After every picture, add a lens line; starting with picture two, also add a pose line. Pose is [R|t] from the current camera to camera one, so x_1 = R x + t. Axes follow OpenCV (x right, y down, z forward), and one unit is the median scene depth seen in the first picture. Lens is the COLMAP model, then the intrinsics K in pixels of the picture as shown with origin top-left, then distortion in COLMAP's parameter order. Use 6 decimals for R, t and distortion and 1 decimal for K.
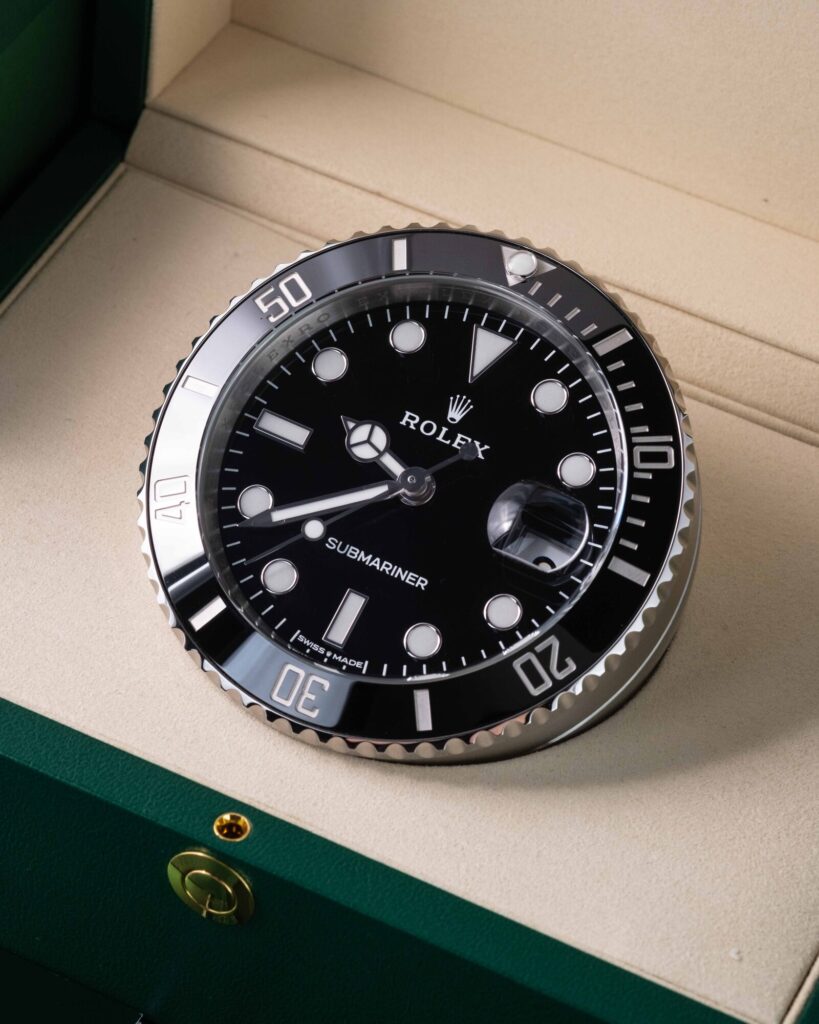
lens RADIAL K [[4273.3, 0, 349.0], [0, 4273.3, 510.4], [0, 0, 1]] dist [0.078013, 3.680230]
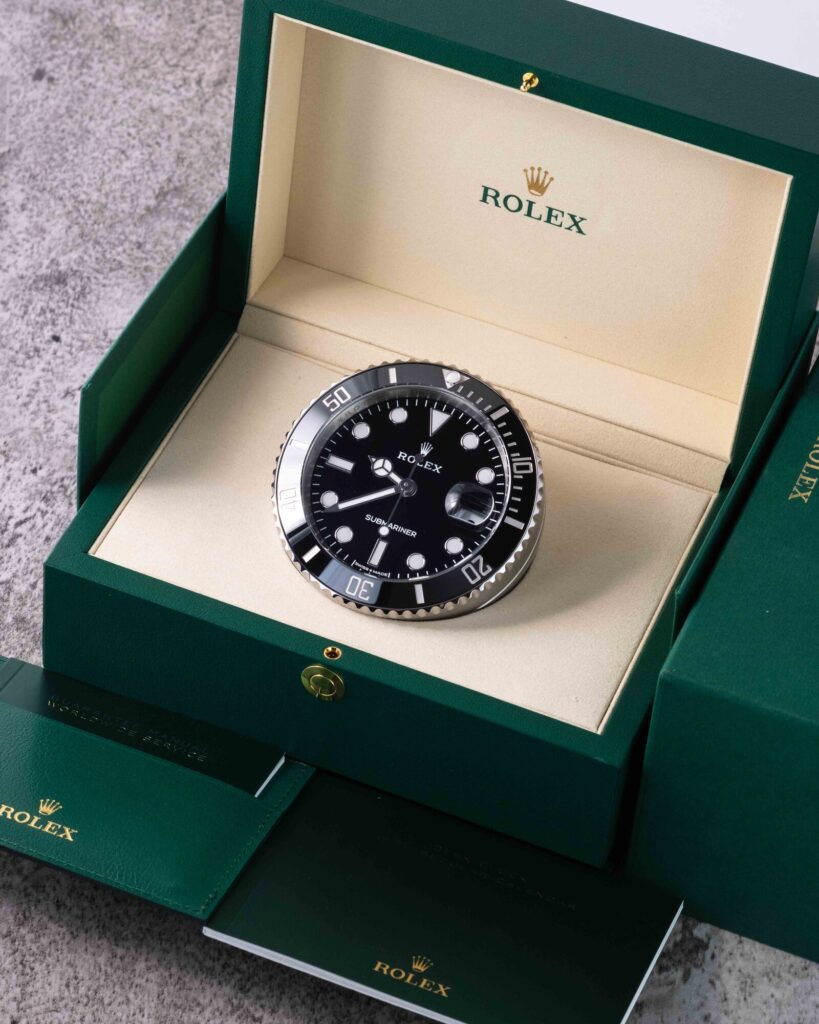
lens RADIAL K [[4273.3, 0, 349.0], [0, 4273.3, 510.4], [0, 0, 1]] dist [0.078013, 3.680230]
pose [[0.997023, -0.047961, 0.060381, -0.137188], [0.048898, 0.998704, -0.014139, 0.032964], [-0.059624, 0.017050, 0.998075, -1.051647]]
